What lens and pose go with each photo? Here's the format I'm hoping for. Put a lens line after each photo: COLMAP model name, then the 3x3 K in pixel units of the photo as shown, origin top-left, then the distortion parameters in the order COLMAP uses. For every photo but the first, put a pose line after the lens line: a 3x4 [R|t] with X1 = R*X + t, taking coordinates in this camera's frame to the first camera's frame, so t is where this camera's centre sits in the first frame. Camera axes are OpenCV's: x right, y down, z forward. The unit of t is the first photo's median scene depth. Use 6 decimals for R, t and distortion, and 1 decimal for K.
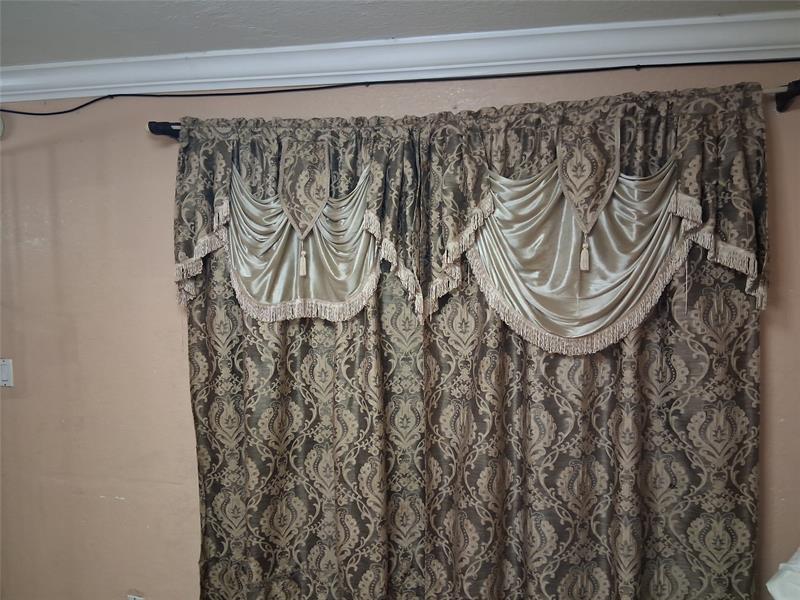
lens RADIAL K [[606.9, 0, 400.0], [0, 606.9, 300.0], [0, 0, 1]] dist [0.093421, -0.157863]
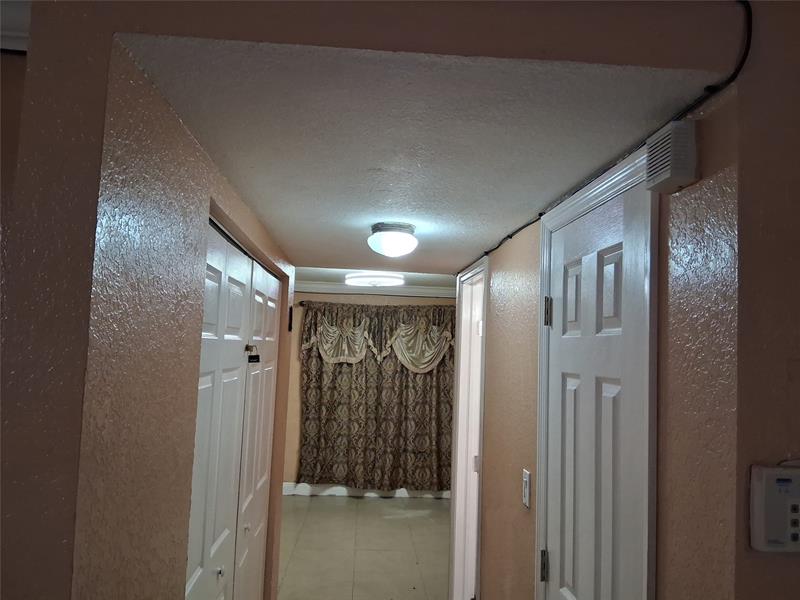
lens RADIAL K [[606.9, 0, 400.0], [0, 606.9, 300.0], [0, 0, 1]] dist [0.093421, -0.157863]
pose [[0.963916, 0.057784, 0.259859, -0.775043], [-0.014139, 0.985892, -0.166784, 0.255618], [-0.265831, 0.157091, 0.951134, -2.400763]]
